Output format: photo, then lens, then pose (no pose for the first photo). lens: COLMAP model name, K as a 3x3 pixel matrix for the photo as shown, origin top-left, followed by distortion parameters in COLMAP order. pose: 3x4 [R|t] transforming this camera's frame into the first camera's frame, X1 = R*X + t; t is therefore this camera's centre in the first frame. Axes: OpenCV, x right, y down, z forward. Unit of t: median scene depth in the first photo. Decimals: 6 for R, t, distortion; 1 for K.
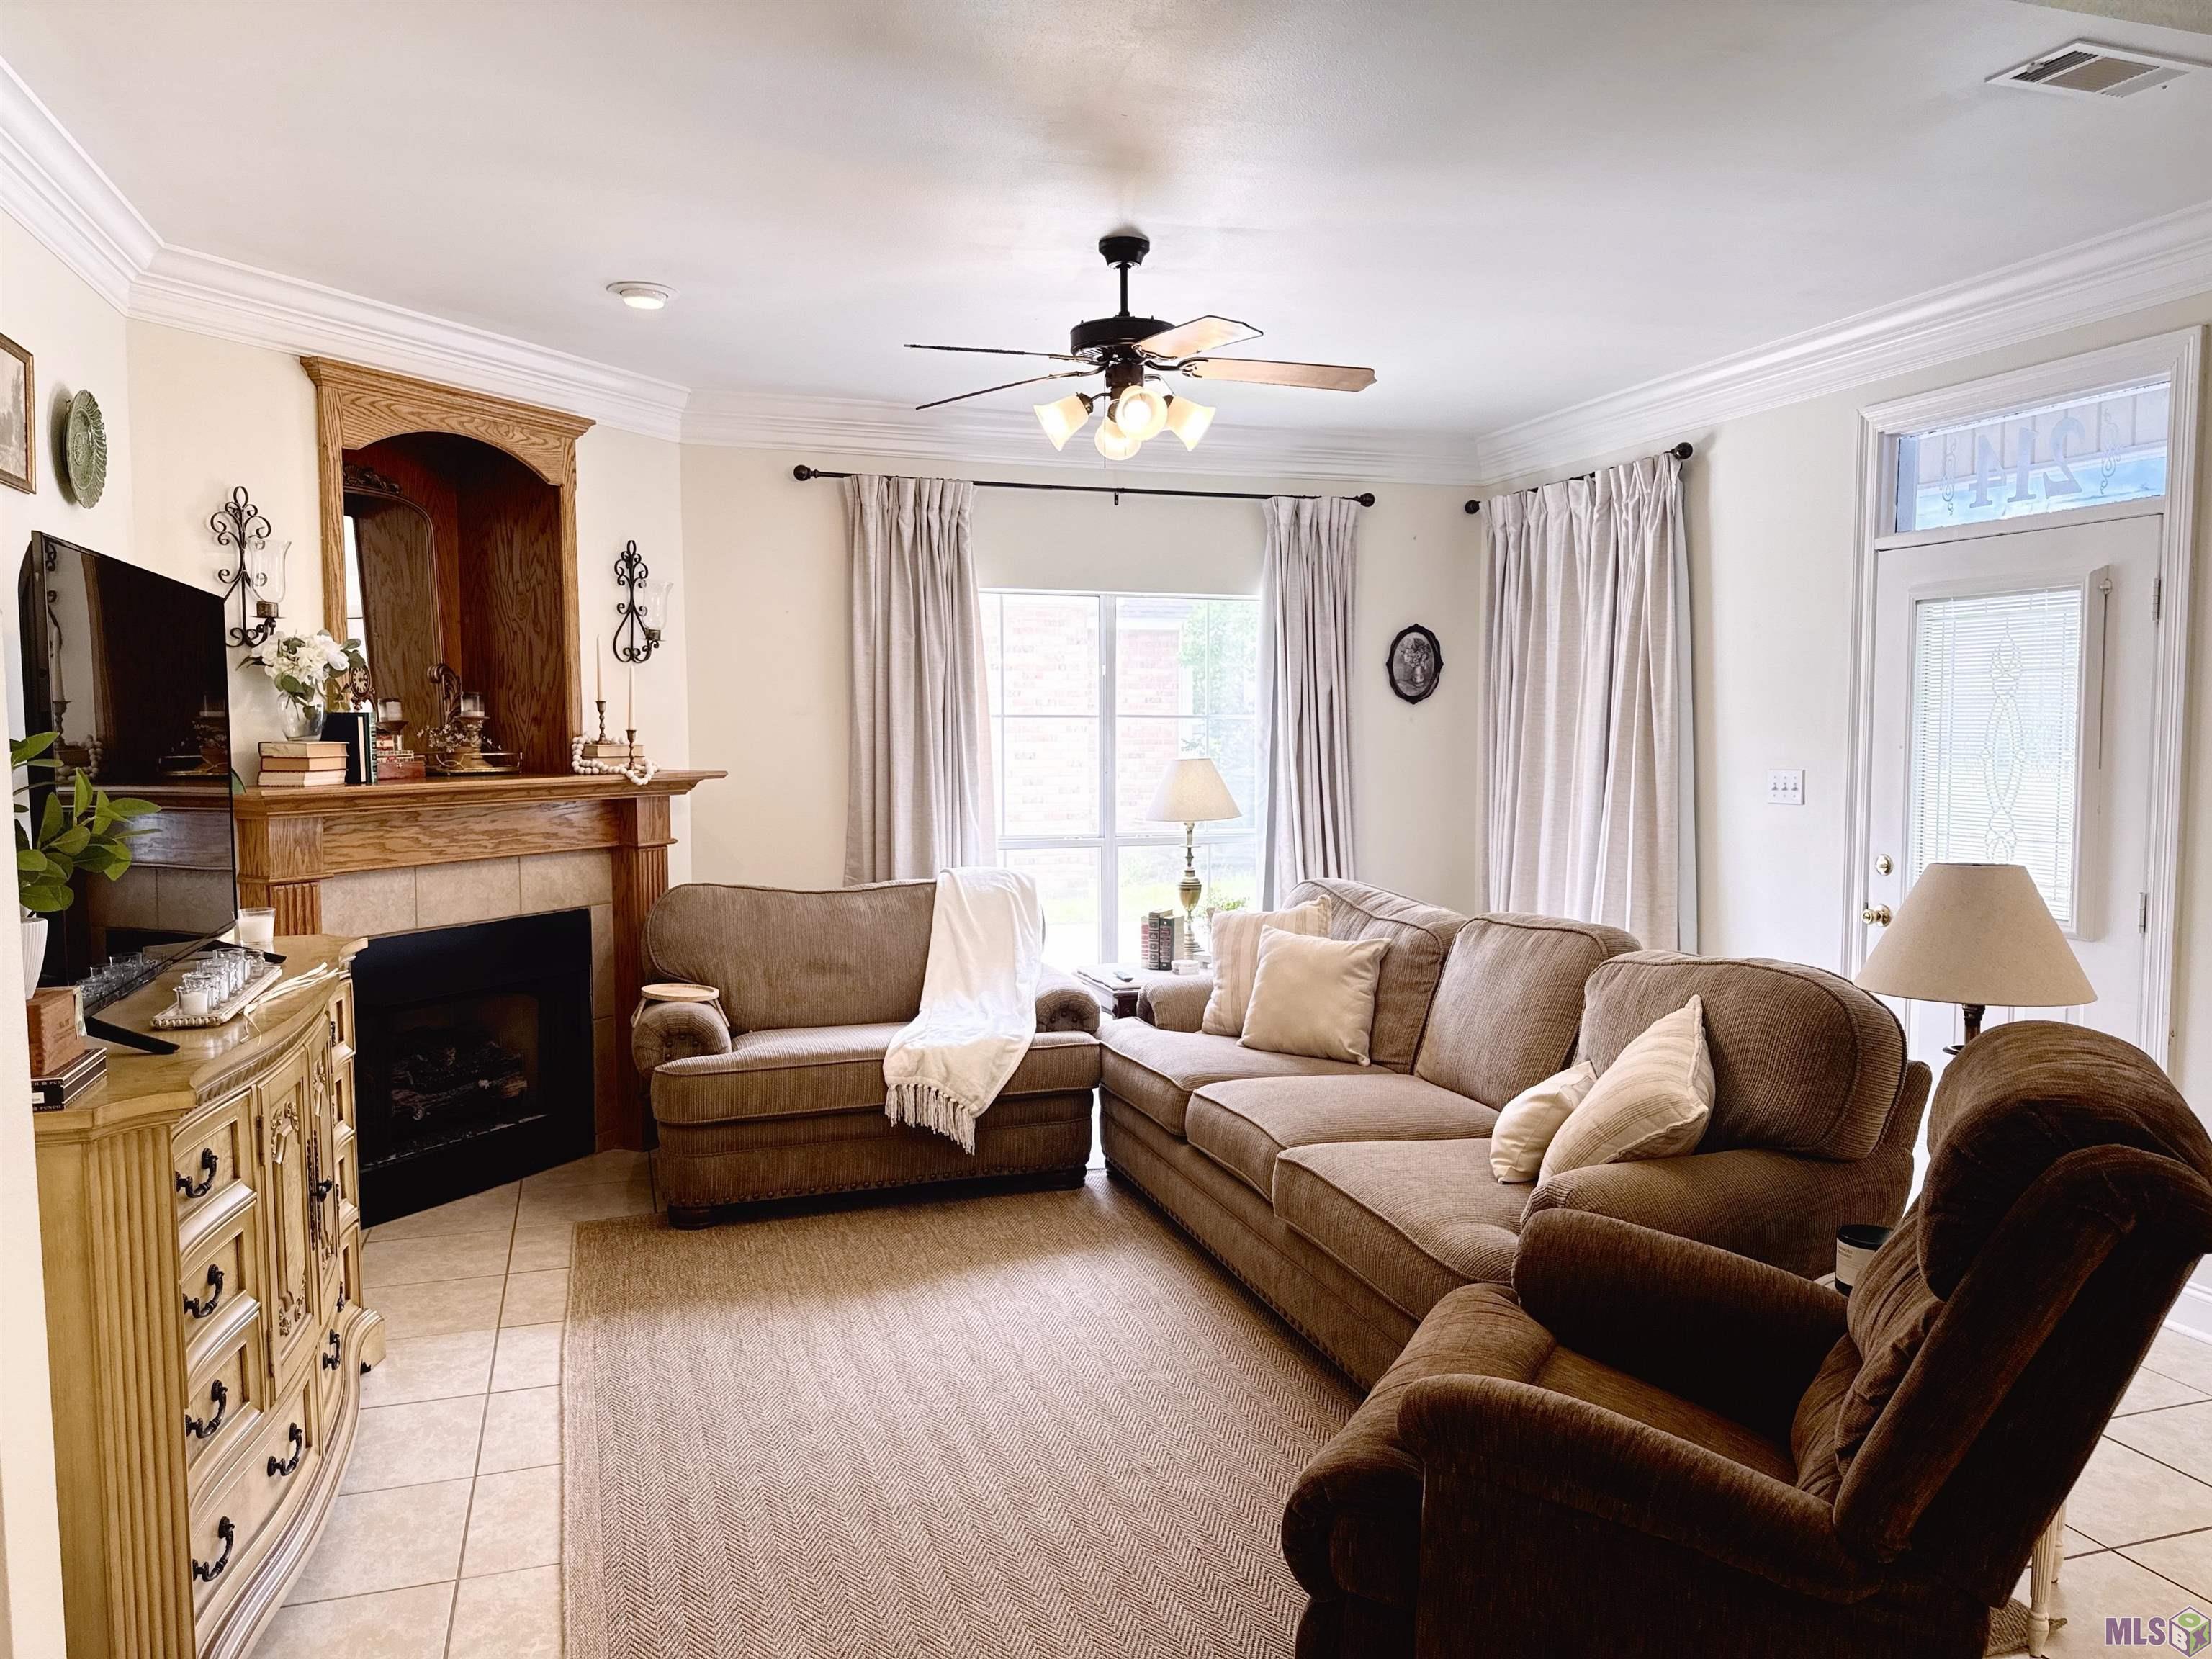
lens RADIAL K [[1542.7, 0, 1116.0], [0, 1542.7, 834.8], [0, 0, 1]] dist [-0.002726, -0.014057]
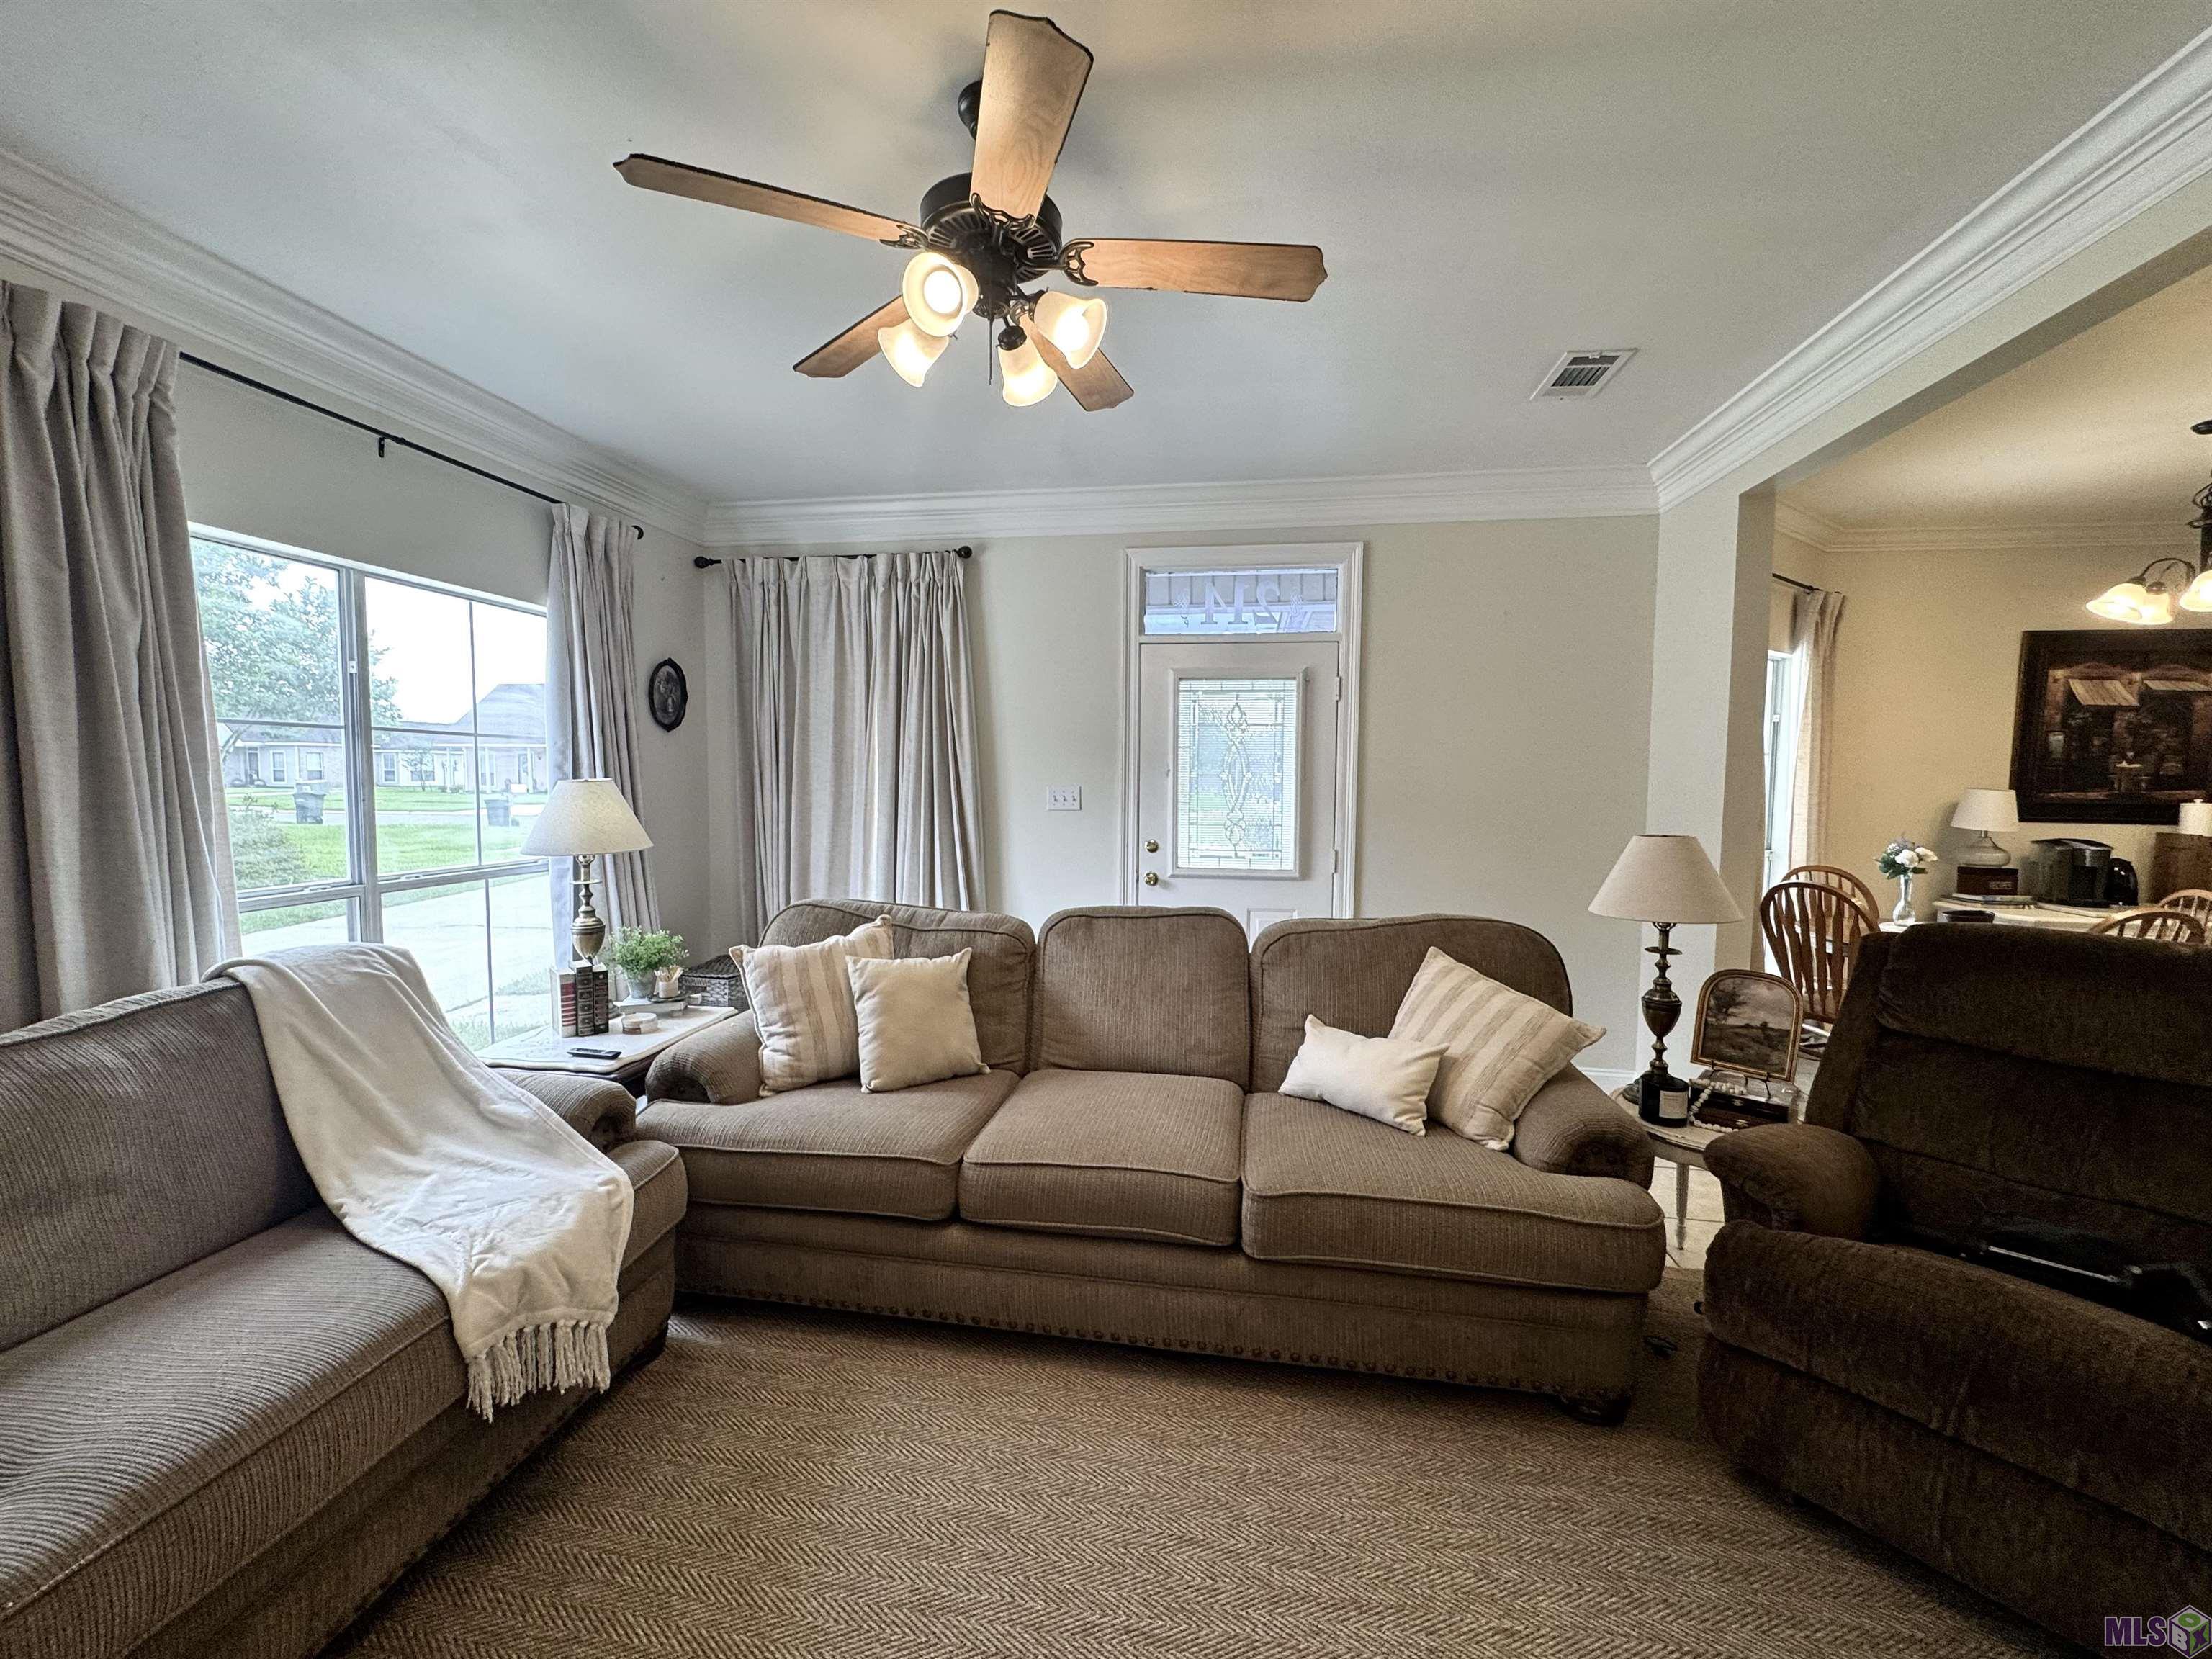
lens RADIAL K [[882.9, 0, 1110.3], [0, 882.9, 824.9], [0, 0, 1]] dist [0.000795, 0.001353]
pose [[0.459944, -0.044758, 0.886819, -0.270764], [0.051388, 0.998397, 0.023737, -0.022832], [-0.886460, 0.034654, 0.461506, 0.546712]]
